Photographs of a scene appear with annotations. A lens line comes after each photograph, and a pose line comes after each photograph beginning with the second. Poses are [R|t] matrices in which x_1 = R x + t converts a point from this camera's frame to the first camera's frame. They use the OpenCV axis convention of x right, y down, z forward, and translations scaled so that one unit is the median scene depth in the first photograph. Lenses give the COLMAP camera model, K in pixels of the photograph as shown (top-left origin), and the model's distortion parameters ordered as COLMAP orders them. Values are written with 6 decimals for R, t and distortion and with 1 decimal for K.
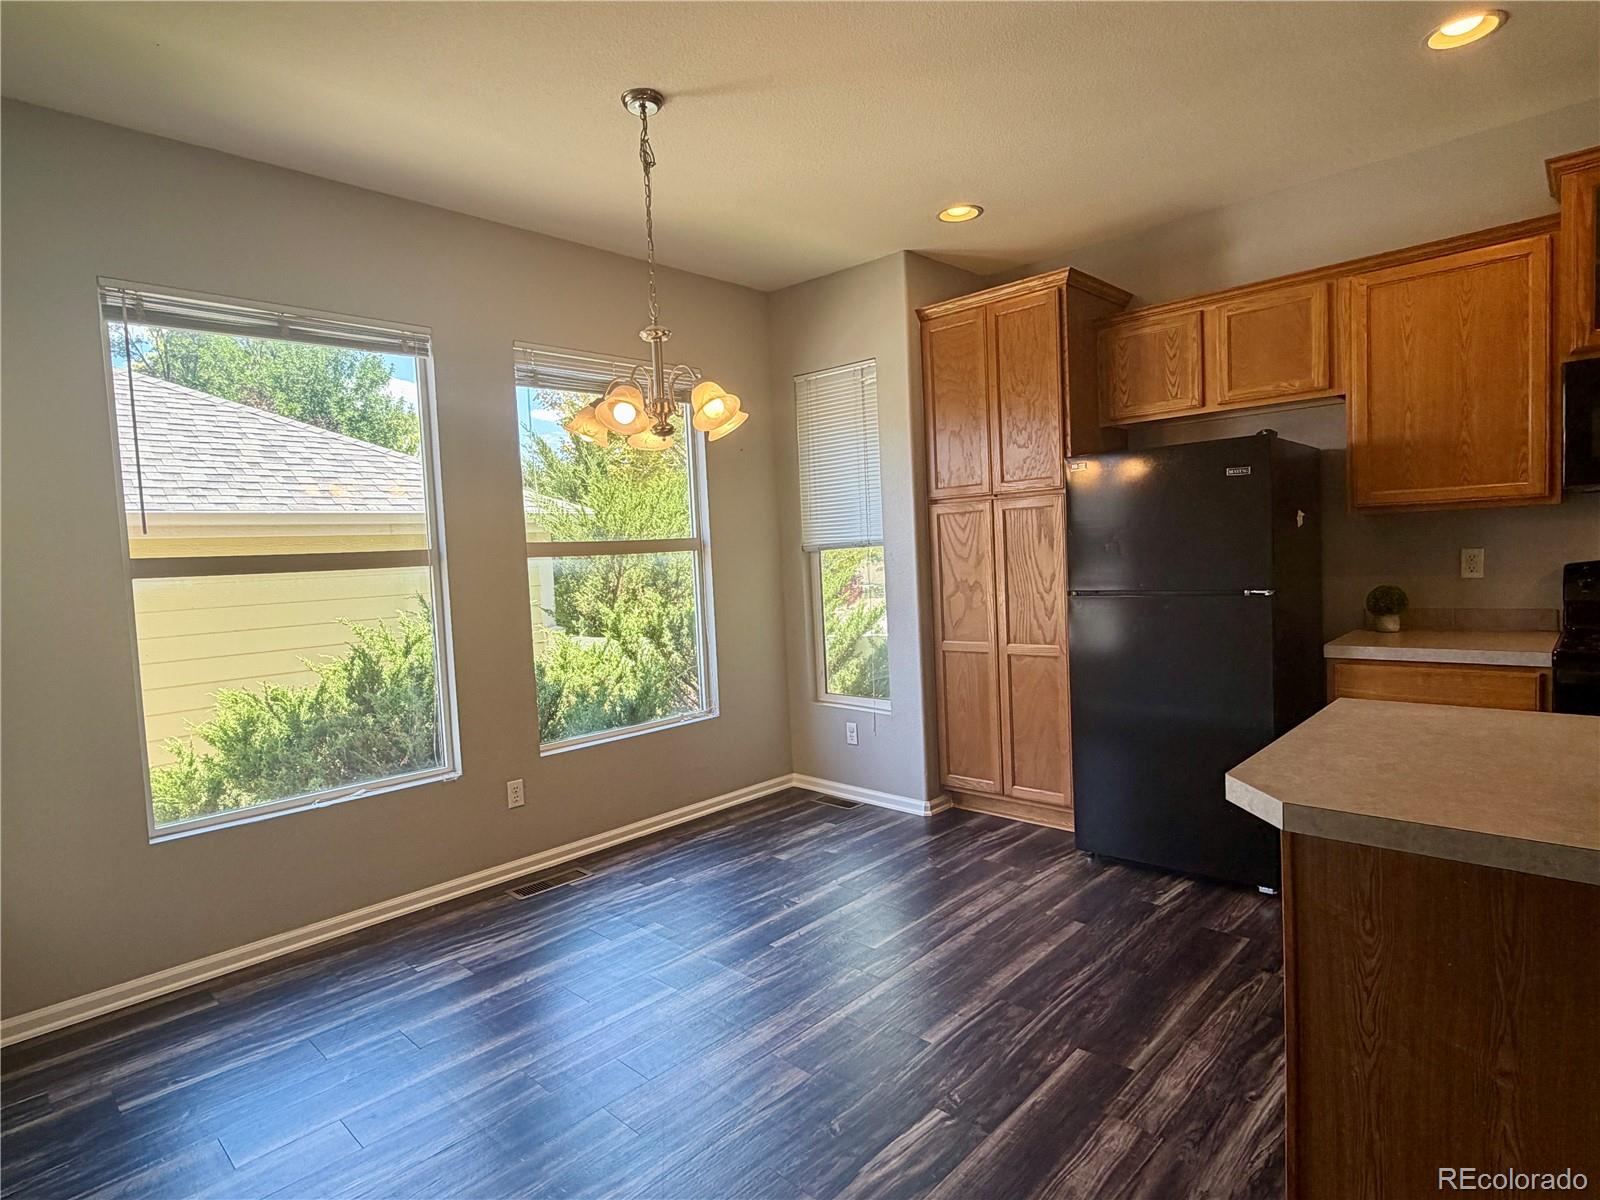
lens RADIAL K [[863.0, 0, 800.9], [0, 863.0, 604.7], [0, 0, 1]] dist [0.000053, -0.000400]
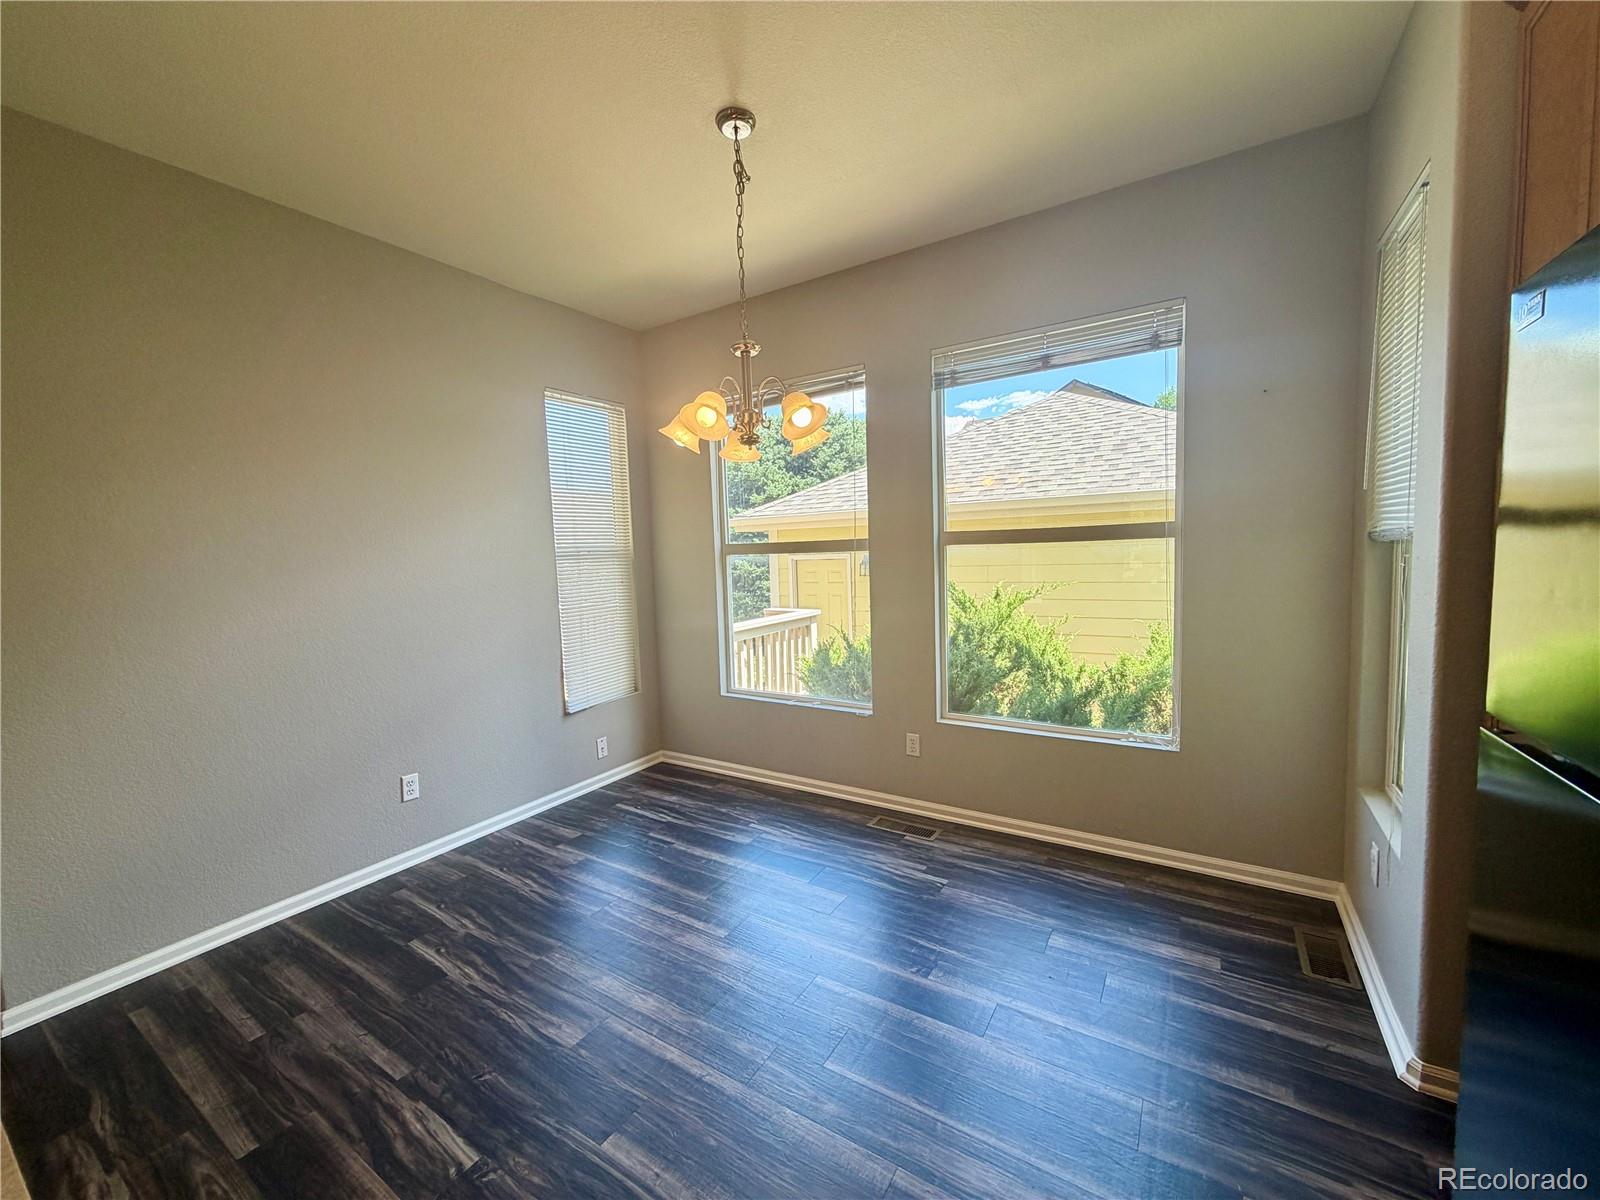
lens RADIAL K [[641.0, 0, 800.0], [0, 641.0, 600.0], [0, 0, 1]] dist [-0.000951, -0.000268]
pose [[0.188997, 0.118970, -0.974744, 0.495708], [-0.037211, 0.992788, 0.113958, -0.076461], [0.981272, 0.014733, 0.192061, 0.703220]]
